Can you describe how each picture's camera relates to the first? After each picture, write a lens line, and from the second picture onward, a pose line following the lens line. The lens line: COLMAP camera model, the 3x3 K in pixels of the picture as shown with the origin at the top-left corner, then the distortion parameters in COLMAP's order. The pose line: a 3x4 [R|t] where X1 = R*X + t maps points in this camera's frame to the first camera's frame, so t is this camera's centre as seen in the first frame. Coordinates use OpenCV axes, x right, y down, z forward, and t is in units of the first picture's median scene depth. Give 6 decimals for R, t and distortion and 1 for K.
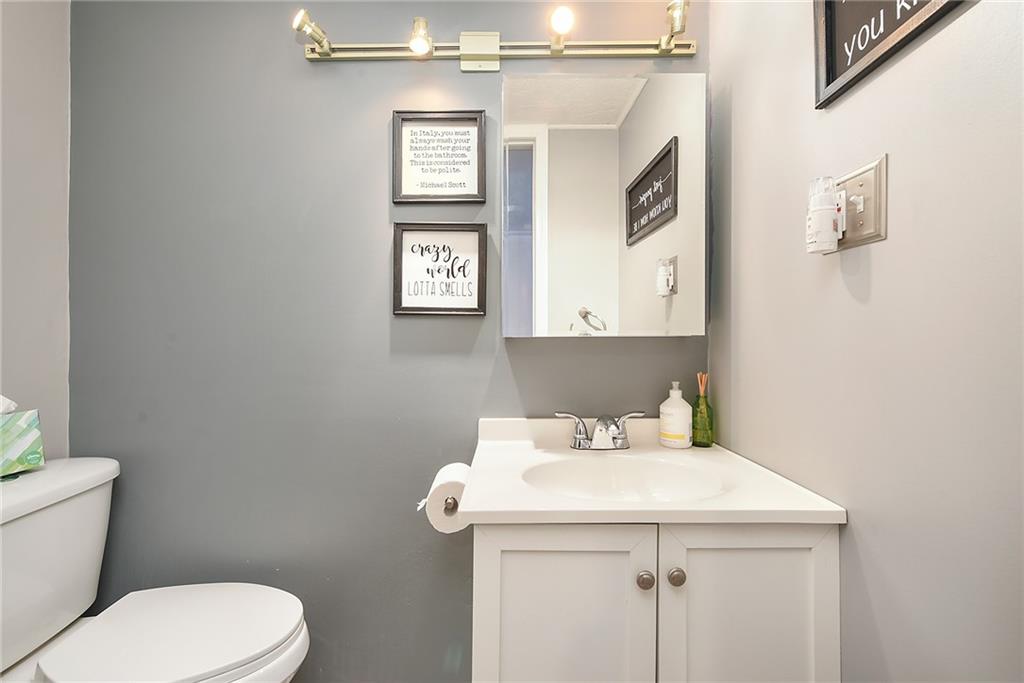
lens RADIAL K [[422.4, 0, 507.4], [0, 422.4, 342.8], [0, 0, 1]] dist [-0.002816, -0.001014]
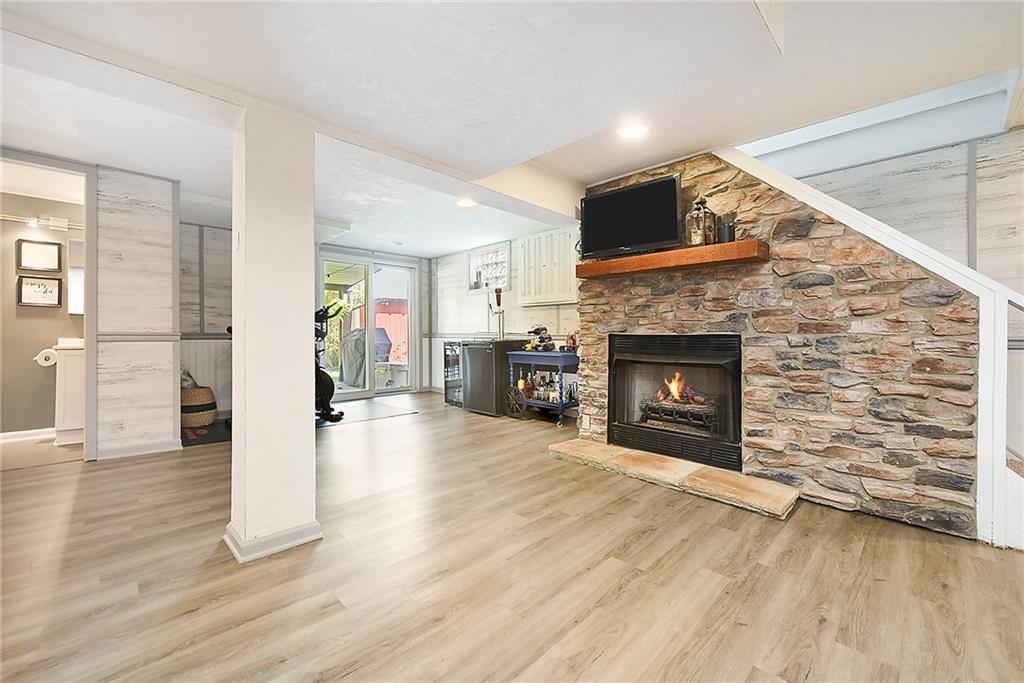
lens RADIAL K [[422.4, 0, 533.3], [0, 422.4, 338.1], [0, 0, 1]] dist [-0.002816, -0.001014]
pose [[0.699554, 0.002607, 0.714575, 0.178788], [-0.006523, 0.999975, 0.002738, 0.148484], [-0.714550, -0.006577, 0.699554, -3.866751]]
